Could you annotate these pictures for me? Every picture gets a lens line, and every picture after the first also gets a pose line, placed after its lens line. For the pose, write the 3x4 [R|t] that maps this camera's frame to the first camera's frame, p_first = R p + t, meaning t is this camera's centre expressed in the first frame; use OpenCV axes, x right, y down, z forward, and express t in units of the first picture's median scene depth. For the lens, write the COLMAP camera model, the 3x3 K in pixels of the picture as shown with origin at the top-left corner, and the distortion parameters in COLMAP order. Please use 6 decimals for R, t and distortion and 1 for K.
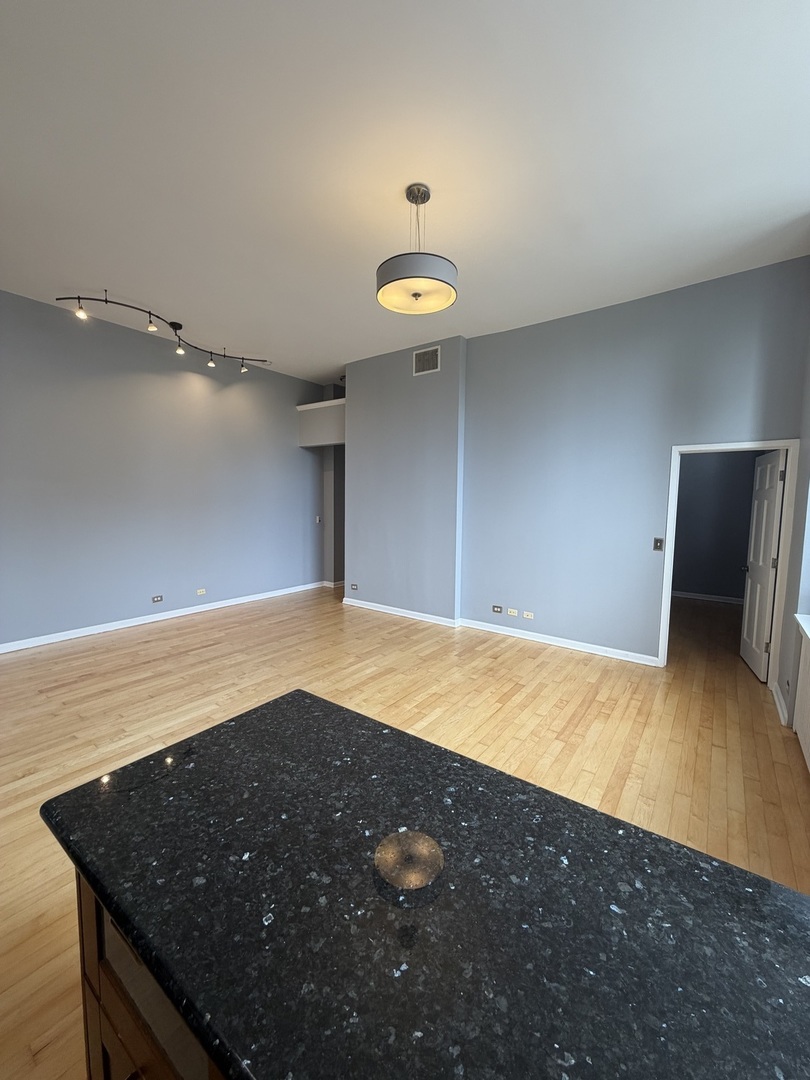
lens RADIAL K [[430.2, 0, 405.0], [0, 430.2, 539.4], [0, 0, 1]] dist [0.000868, -0.000609]
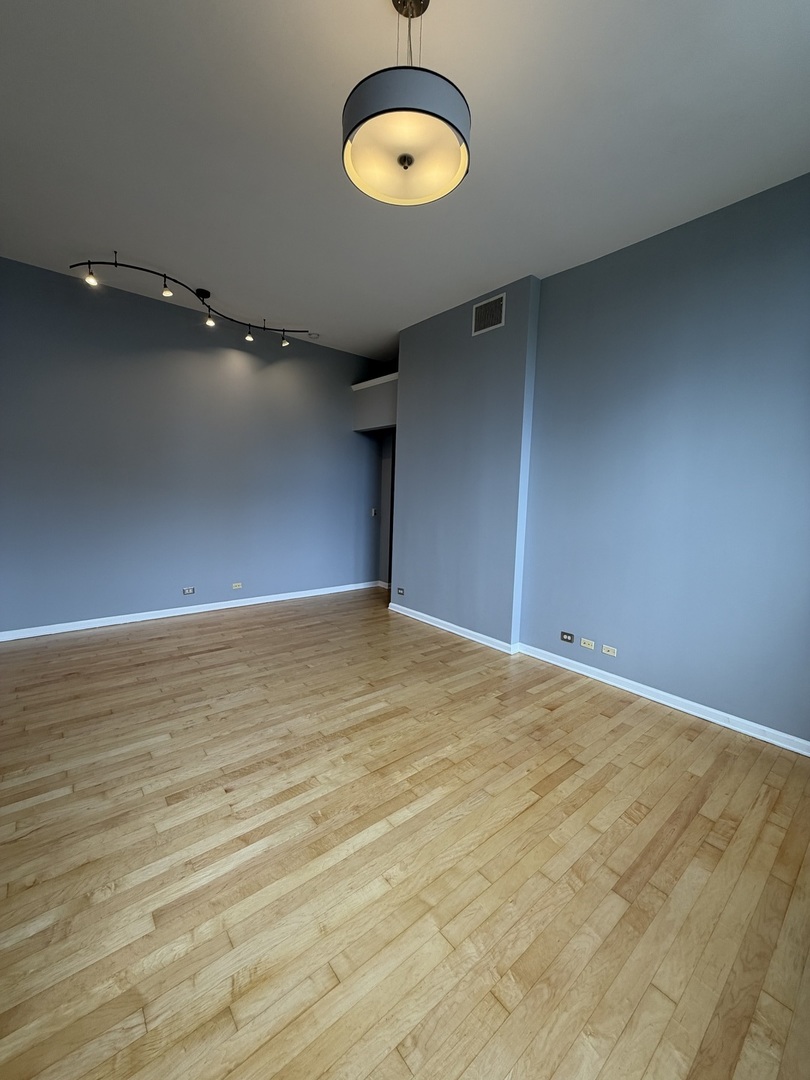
lens RADIAL K [[430.2, 0, 404.9], [0, 430.2, 538.7], [0, 0, 1]] dist [0.000868, -0.000609]
pose [[0.971972, 0.041992, -0.231318, 0.124662], [-0.040027, 0.999112, 0.013184, -0.010228], [0.231666, -0.003555, 0.972789, 0.238071]]
